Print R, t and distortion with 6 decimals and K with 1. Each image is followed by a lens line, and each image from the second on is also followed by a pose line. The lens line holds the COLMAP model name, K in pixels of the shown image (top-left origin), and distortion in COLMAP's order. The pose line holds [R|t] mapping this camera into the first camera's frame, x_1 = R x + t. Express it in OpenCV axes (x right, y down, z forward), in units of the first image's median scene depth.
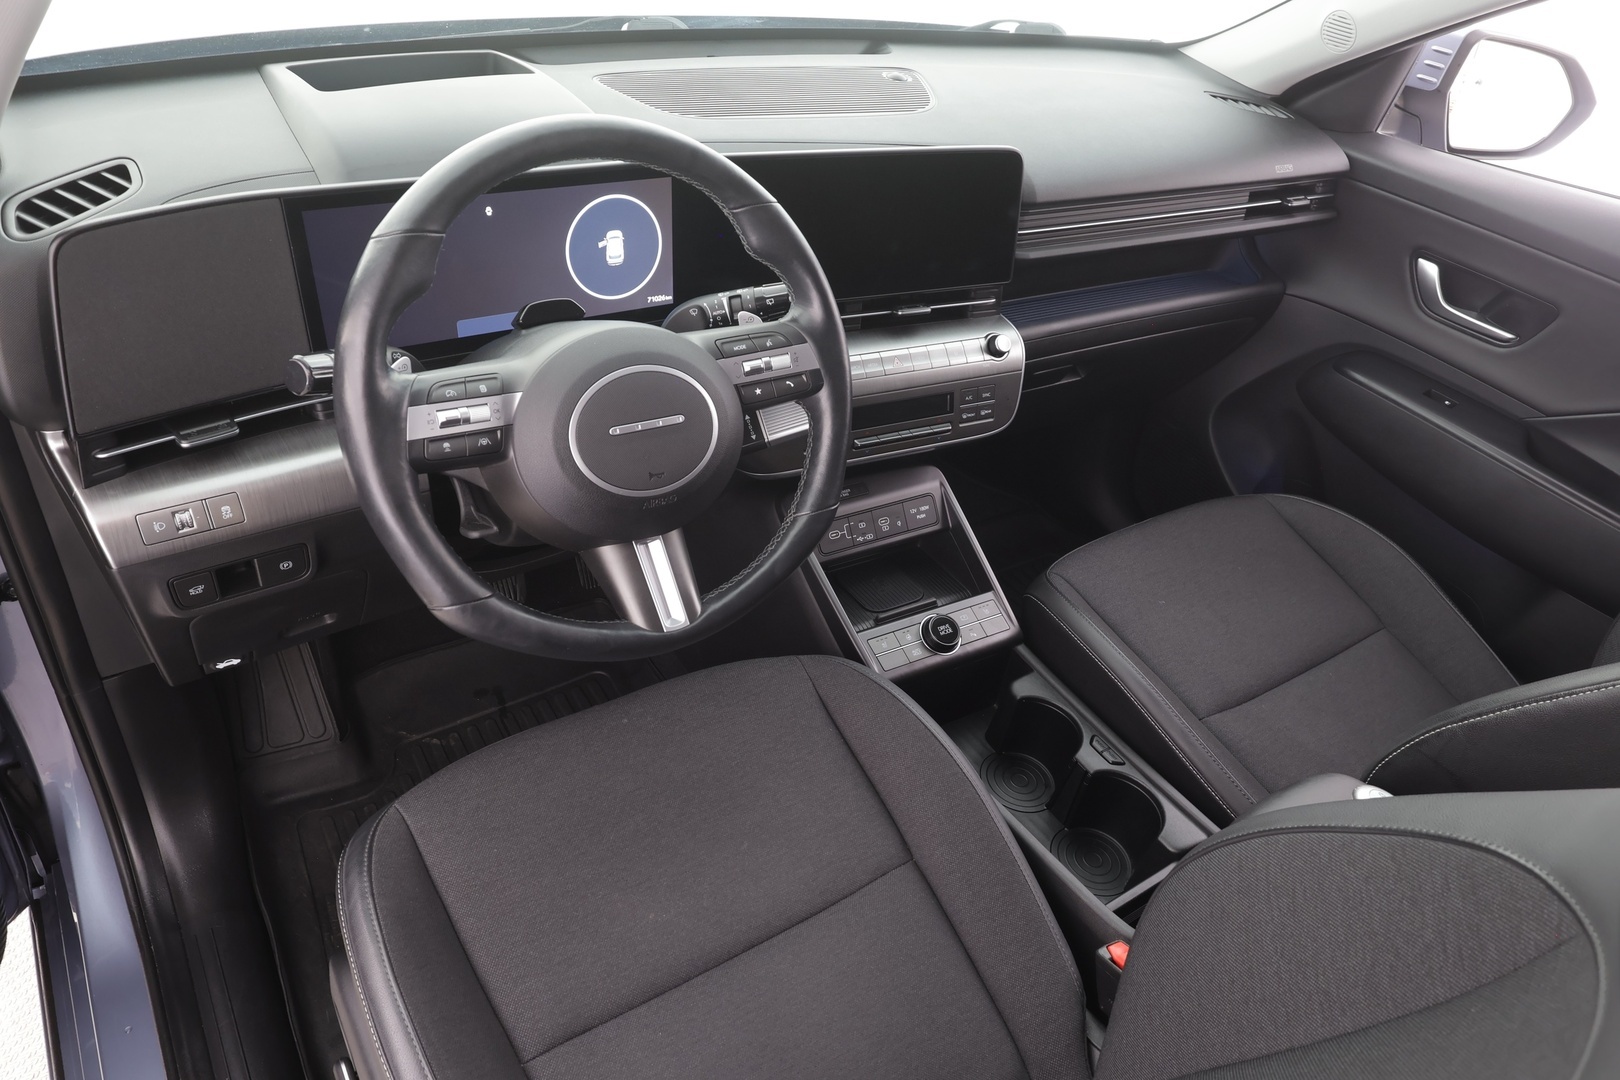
lens RADIAL K [[1054.8, 0, 809.5], [0, 1054.8, 541.9], [0, 0, 1]] dist [-0.005255, -0.005454]
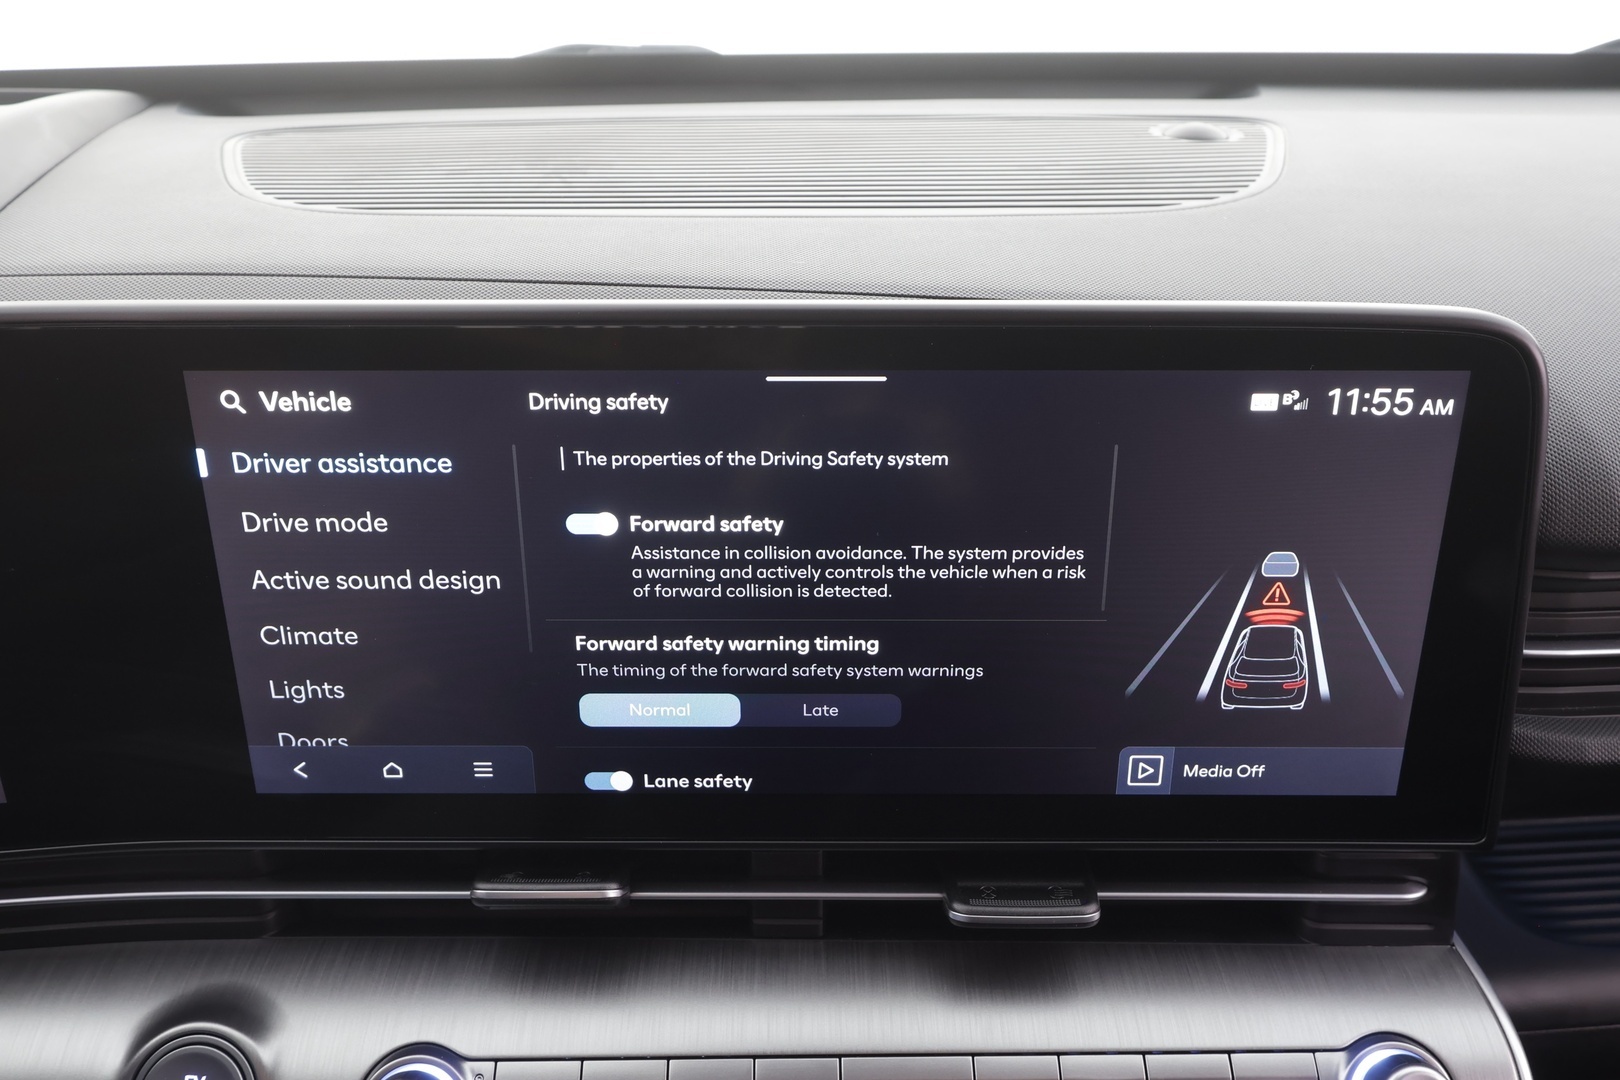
lens RADIAL K [[1286.7, 0, 806.8], [0, 1286.7, 527.3], [0, 0, 1]] dist [-0.015319, -0.004796]
pose [[0.883359, 0.085287, -0.460873, 0.186185], [-0.188316, 0.965029, -0.182363, -0.239109], [0.429203, 0.247881, 0.868527, 0.672056]]
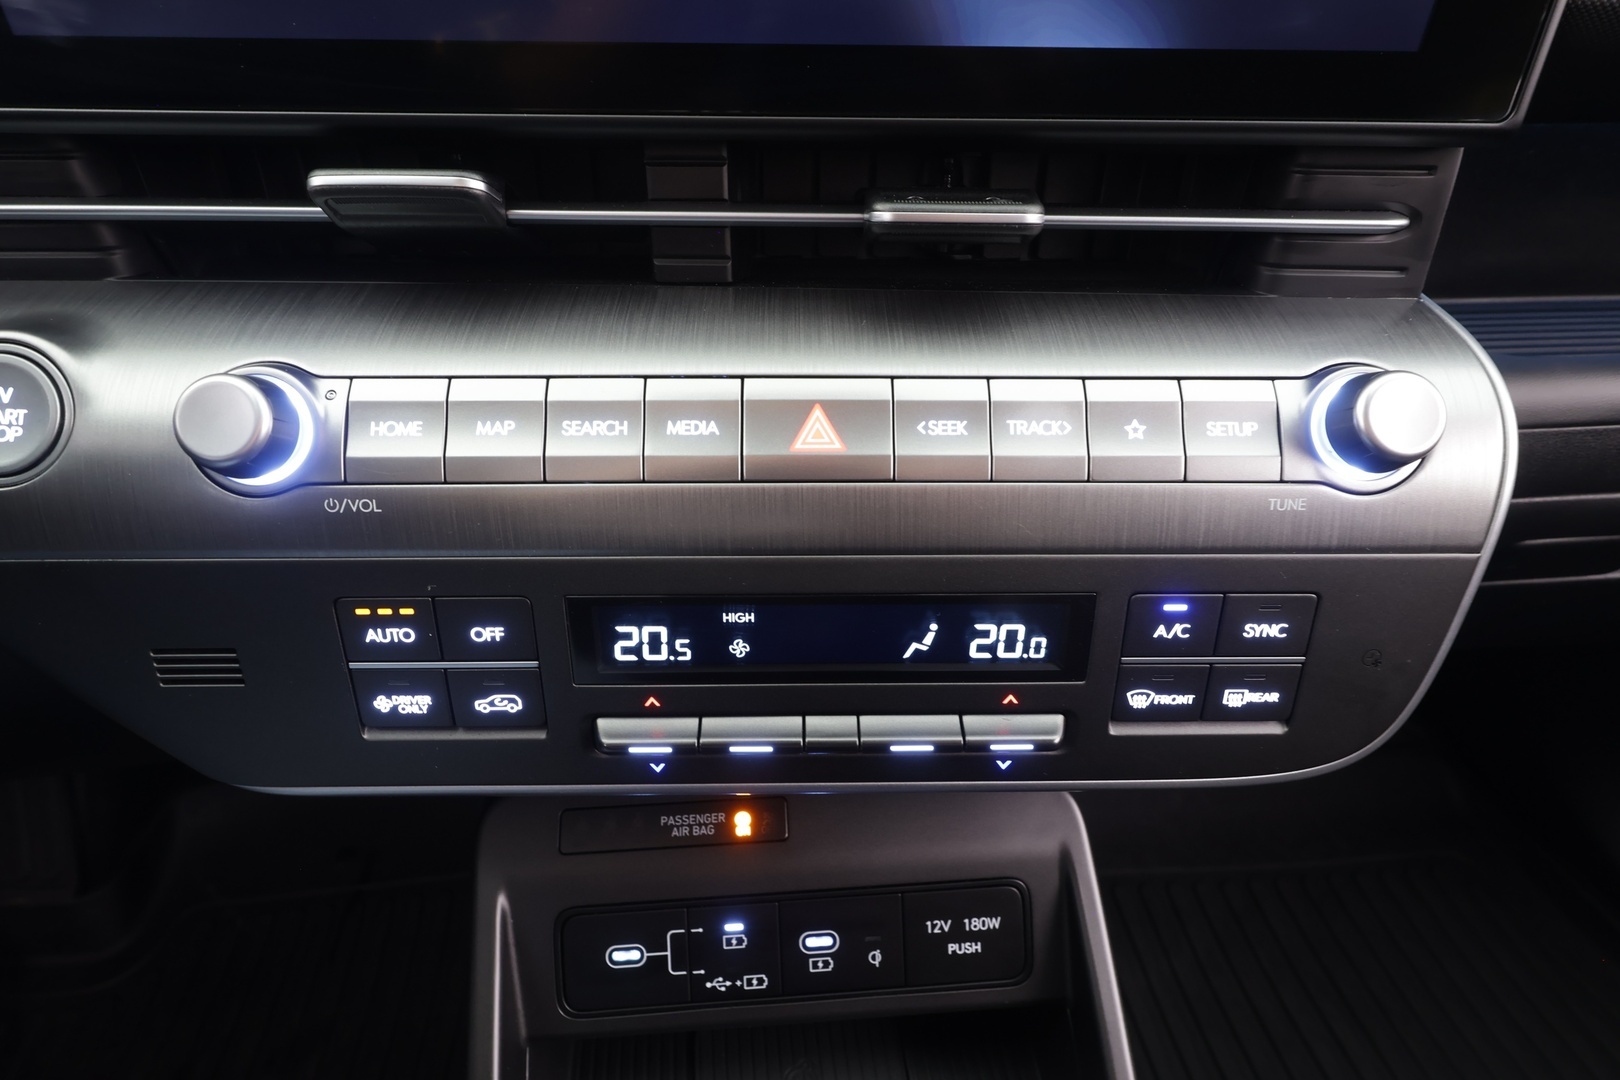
lens RADIAL K [[874.8, 0, 807.2], [0, 874.8, 560.7], [0, 0, 1]] dist [-0.009769, 0.000145]
pose [[0.889228, 0.198280, -0.412261, 0.159041], [-0.193535, 0.979622, 0.053712, -0.149269], [0.414510, 0.032025, 0.909481, 0.810956]]
